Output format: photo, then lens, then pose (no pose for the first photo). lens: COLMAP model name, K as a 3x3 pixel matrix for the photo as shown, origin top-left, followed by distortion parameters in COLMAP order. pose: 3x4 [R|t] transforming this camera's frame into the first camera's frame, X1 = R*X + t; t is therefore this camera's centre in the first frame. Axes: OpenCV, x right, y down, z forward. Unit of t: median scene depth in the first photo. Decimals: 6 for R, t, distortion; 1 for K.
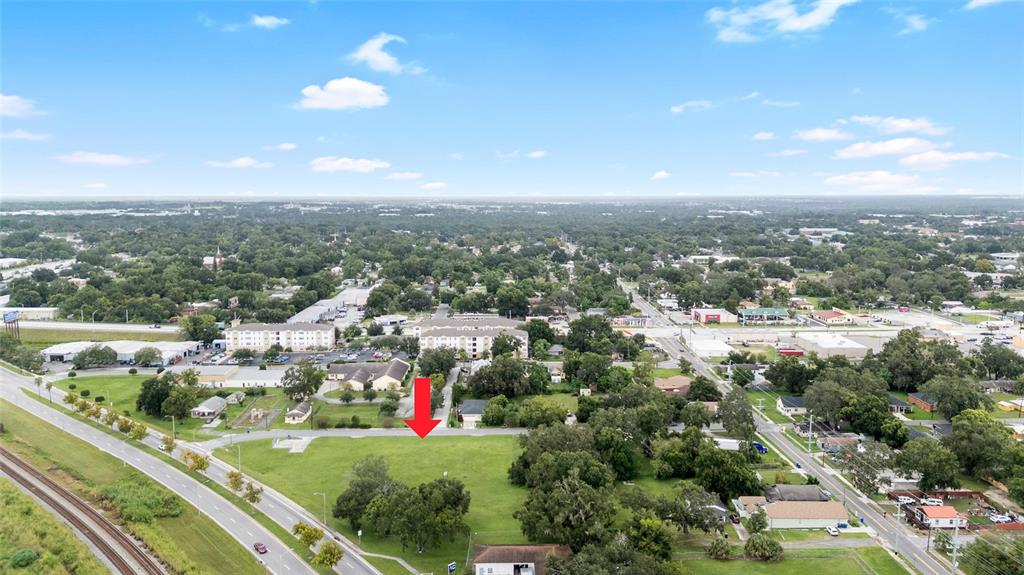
lens RADIAL K [[751.8, 0, 512.0], [0, 751.8, 287.5], [0, 0, 1]] dist [0.082536, -0.080367]
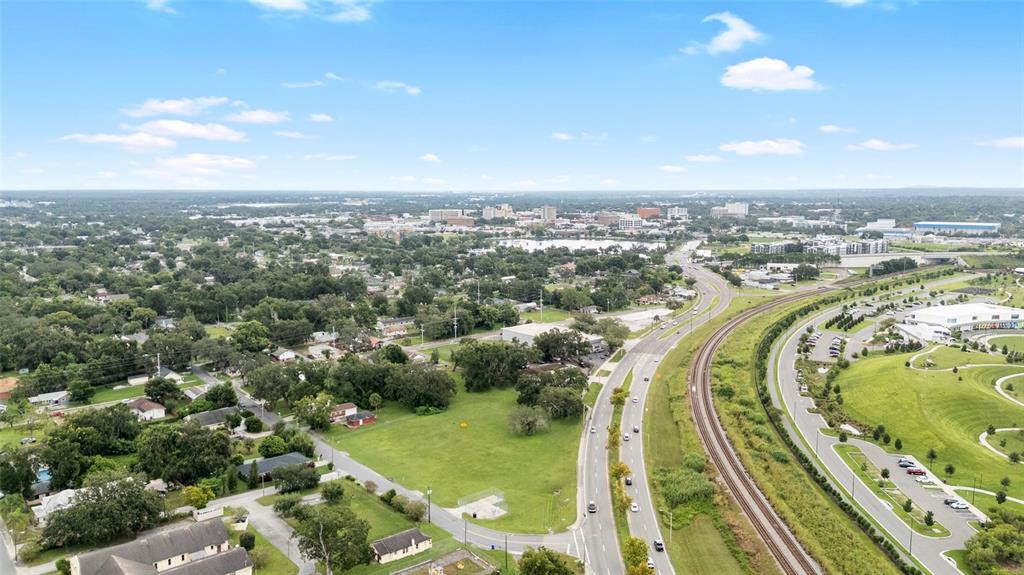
lens RADIAL K [[751.8, 0, 512.0], [0, 751.8, 287.5], [0, 0, 1]] dist [0.082536, -0.080367]
pose [[-0.644568, -0.101724, 0.757749, -0.835287], [0.098182, 0.971890, 0.213988, -0.172685], [-0.758216, 0.212327, -0.616462, 1.342301]]
